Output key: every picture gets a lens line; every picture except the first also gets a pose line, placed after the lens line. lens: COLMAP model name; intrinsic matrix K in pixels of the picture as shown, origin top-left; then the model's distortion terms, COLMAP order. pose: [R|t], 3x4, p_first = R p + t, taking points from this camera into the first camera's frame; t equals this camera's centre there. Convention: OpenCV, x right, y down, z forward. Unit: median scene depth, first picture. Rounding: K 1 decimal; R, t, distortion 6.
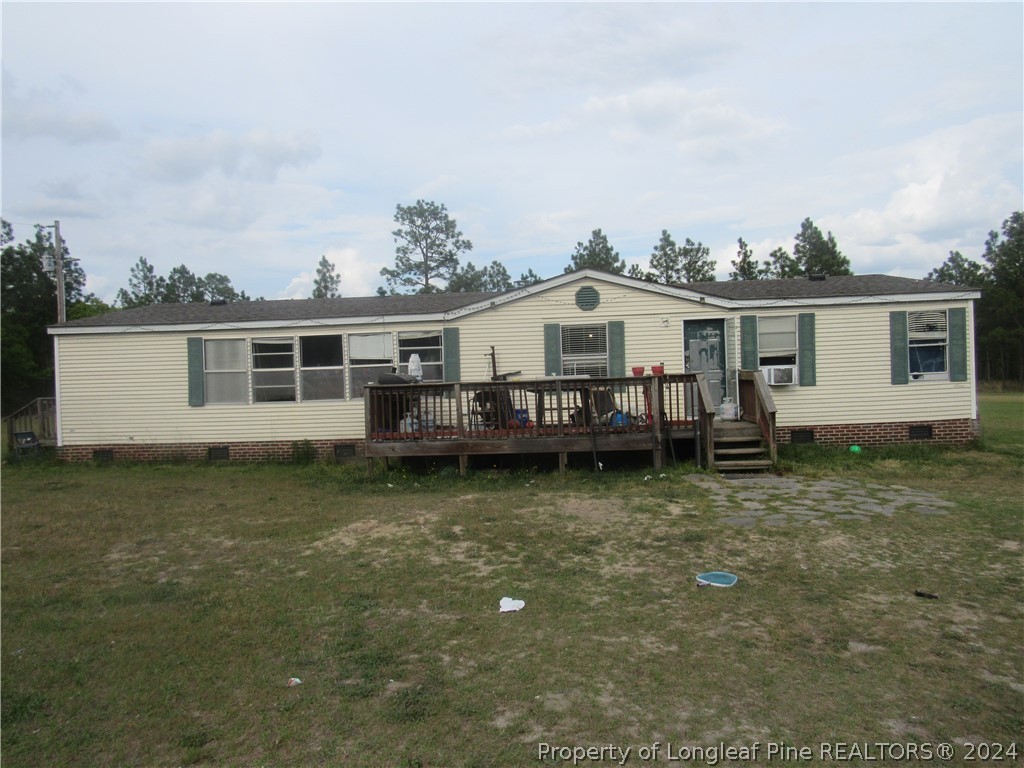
lens RADIAL K [[720.1, 0, 515.1], [0, 720.1, 382.4], [0, 0, 1]] dist [0.006673, 0.002304]
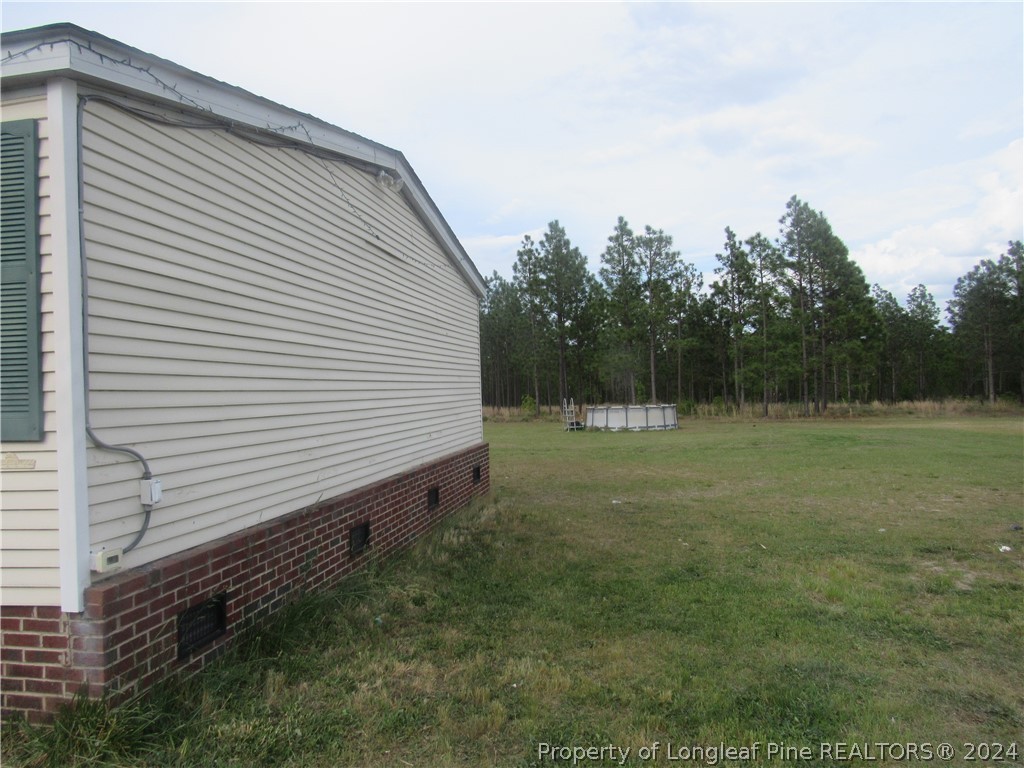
lens RADIAL K [[720.1, 0, 509.0], [0, 720.1, 384.6], [0, 0, 1]] dist [0.006673, 0.002304]
pose [[0.994094, -0.000096, -0.108527, 0.170101], [-0.001918, 0.999828, -0.018451, -0.003451], [0.108510, 0.018550, 0.993922, 0.168998]]
